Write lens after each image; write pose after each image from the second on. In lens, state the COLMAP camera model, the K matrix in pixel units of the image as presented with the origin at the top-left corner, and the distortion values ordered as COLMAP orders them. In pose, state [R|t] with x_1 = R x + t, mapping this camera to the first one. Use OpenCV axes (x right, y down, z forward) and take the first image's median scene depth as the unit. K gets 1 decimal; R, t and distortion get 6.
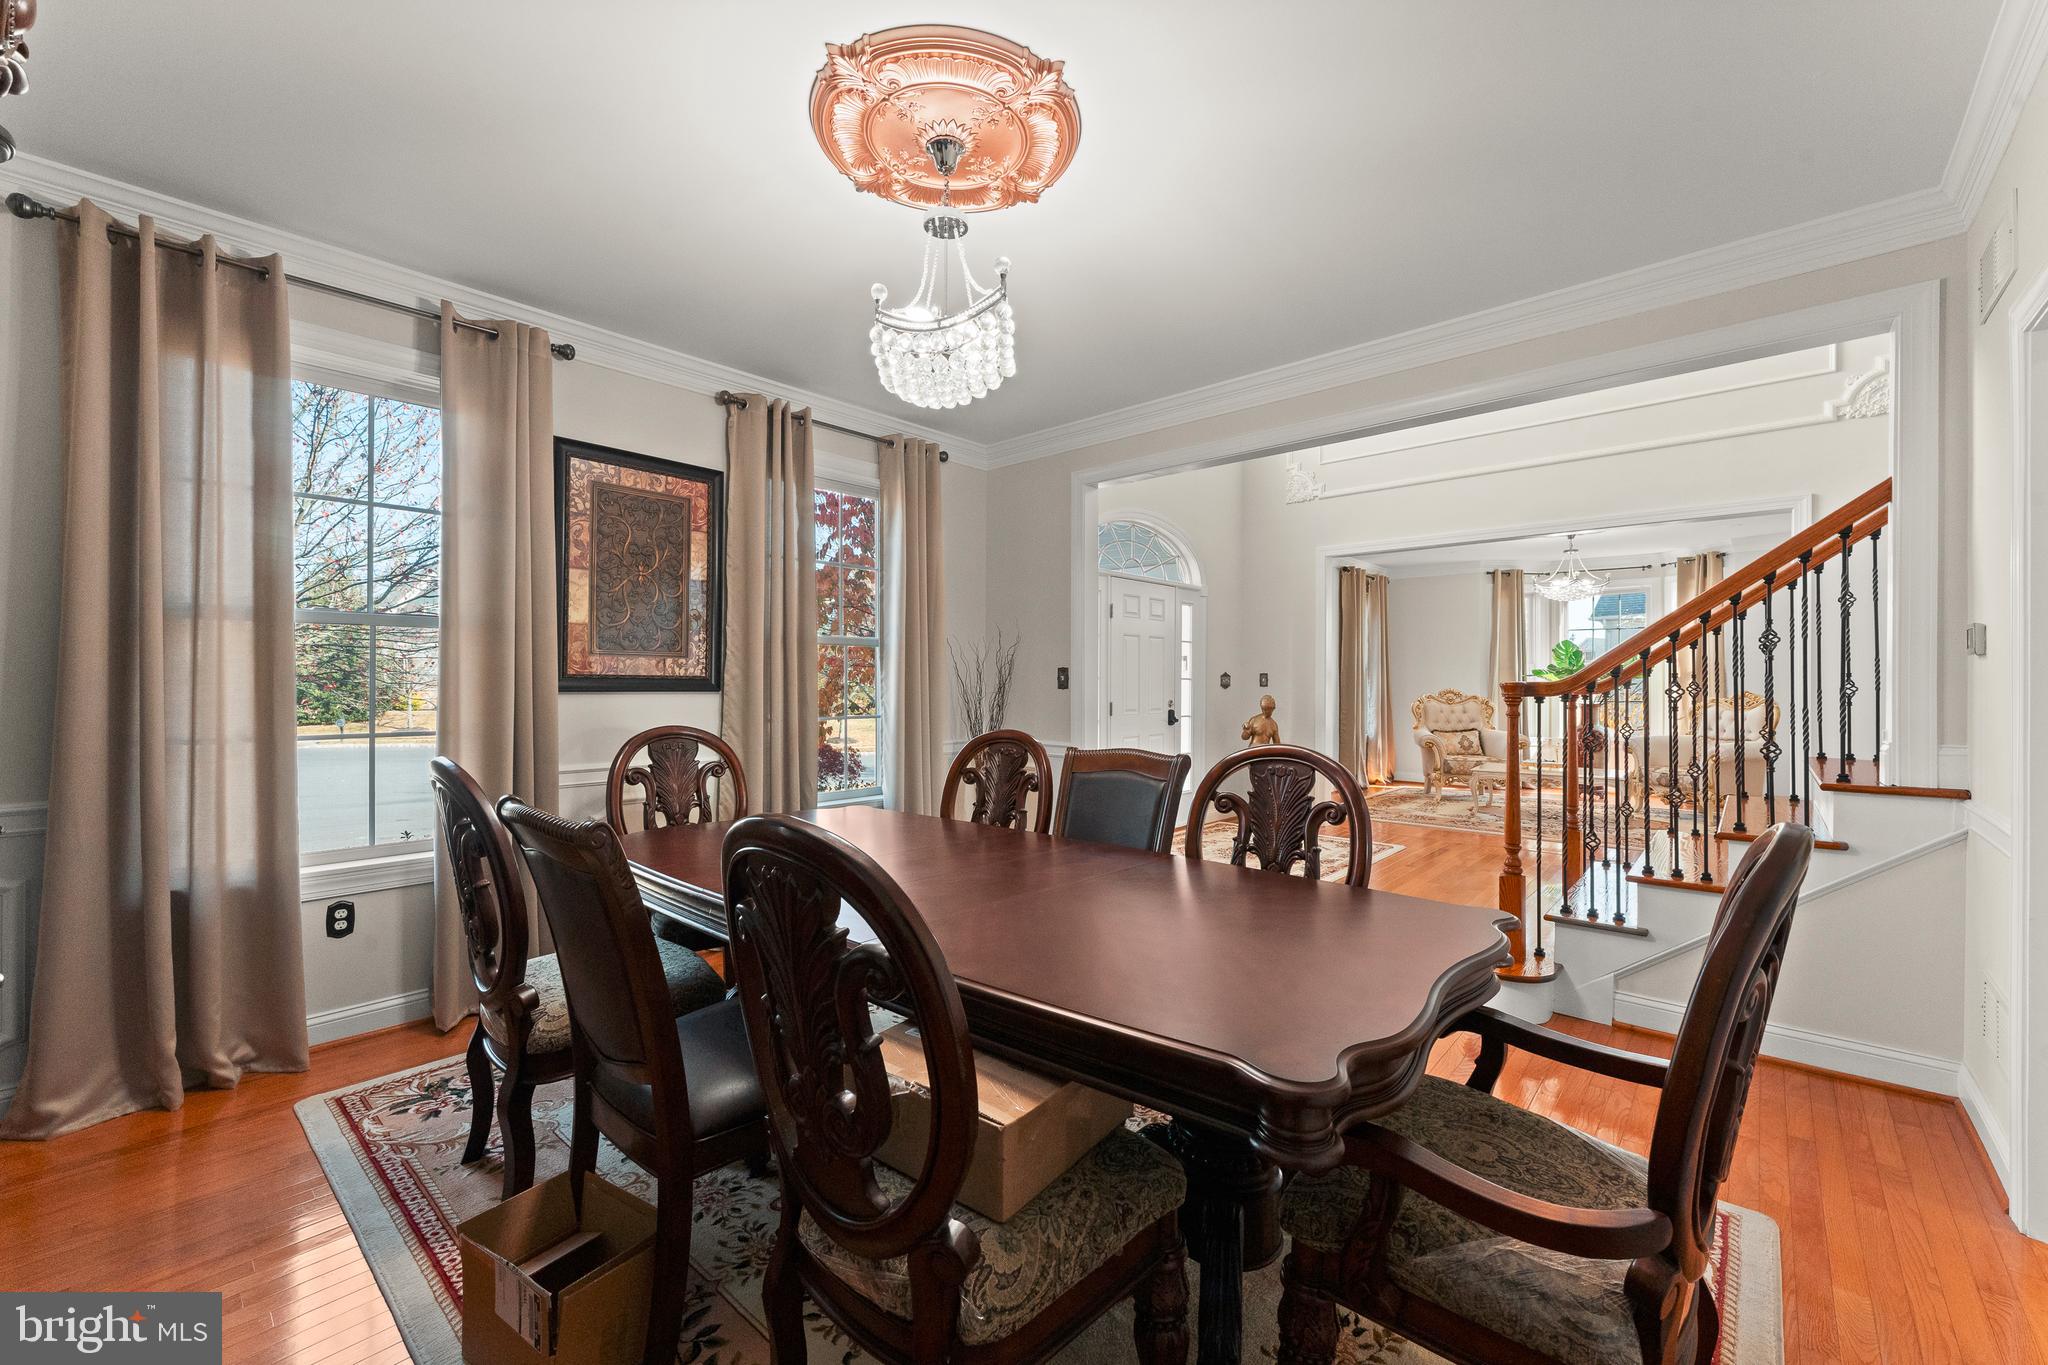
lens RADIAL K [[825.5, 0, 1017.2], [0, 825.5, 688.9], [0, 0, 1]] dist [-0.002940, 0.000272]
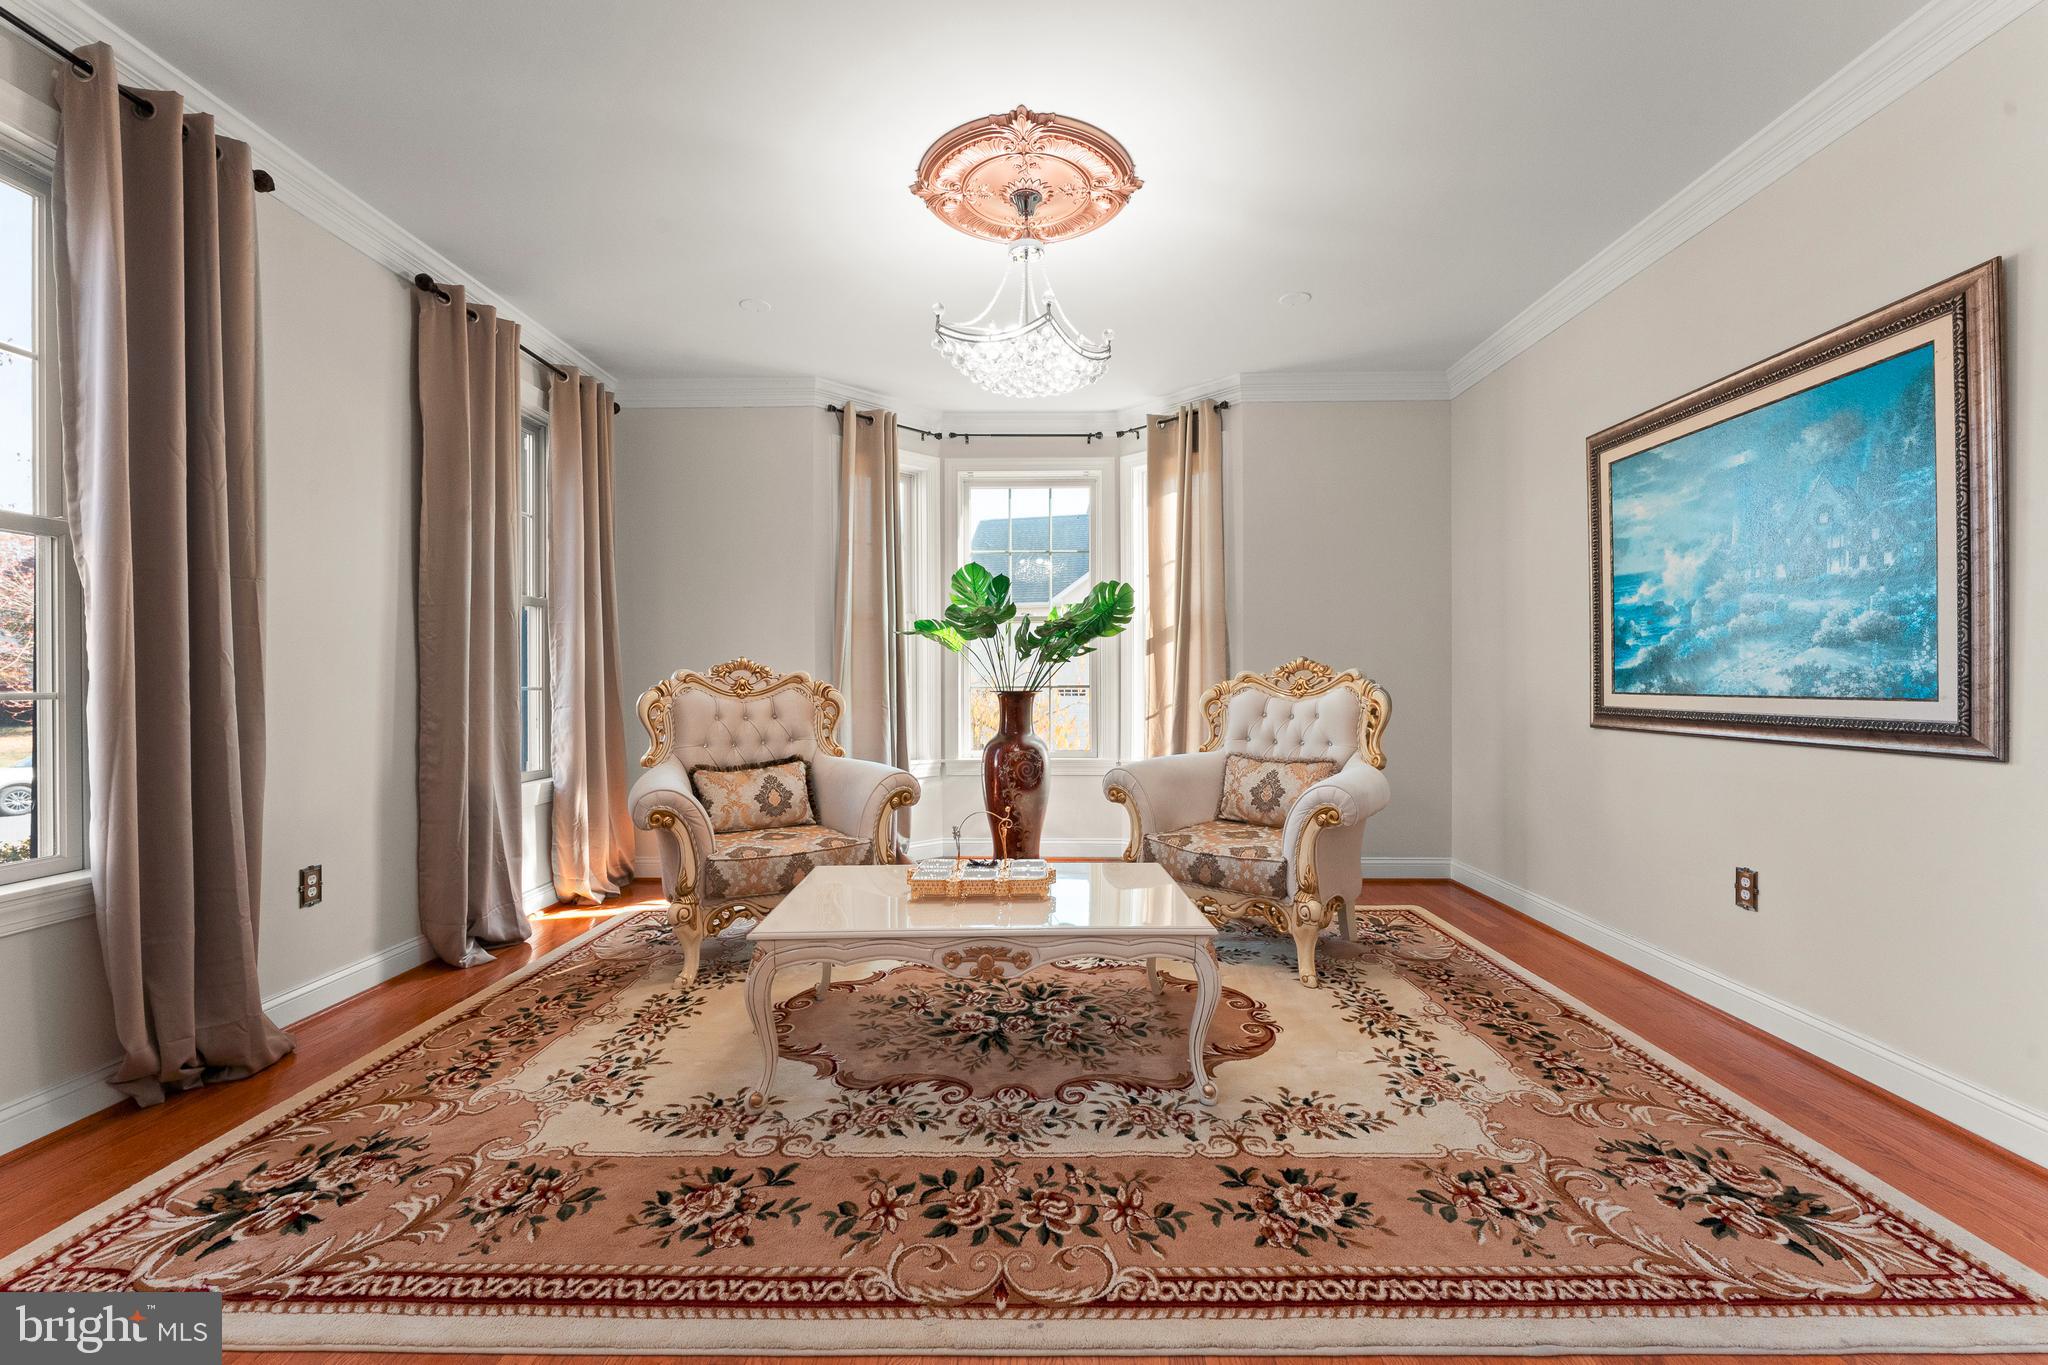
lens RADIAL K [[825.5, 0, 1041.0], [0, 825.5, 683.3], [0, 0, 1]] dist [-0.002940, 0.000272]
pose [[0.739001, -0.001624, 0.673702, 0.365018], [0.007424, 0.999956, -0.005733, 0.015269], [-0.673664, 0.009238, 0.738980, 0.611519]]
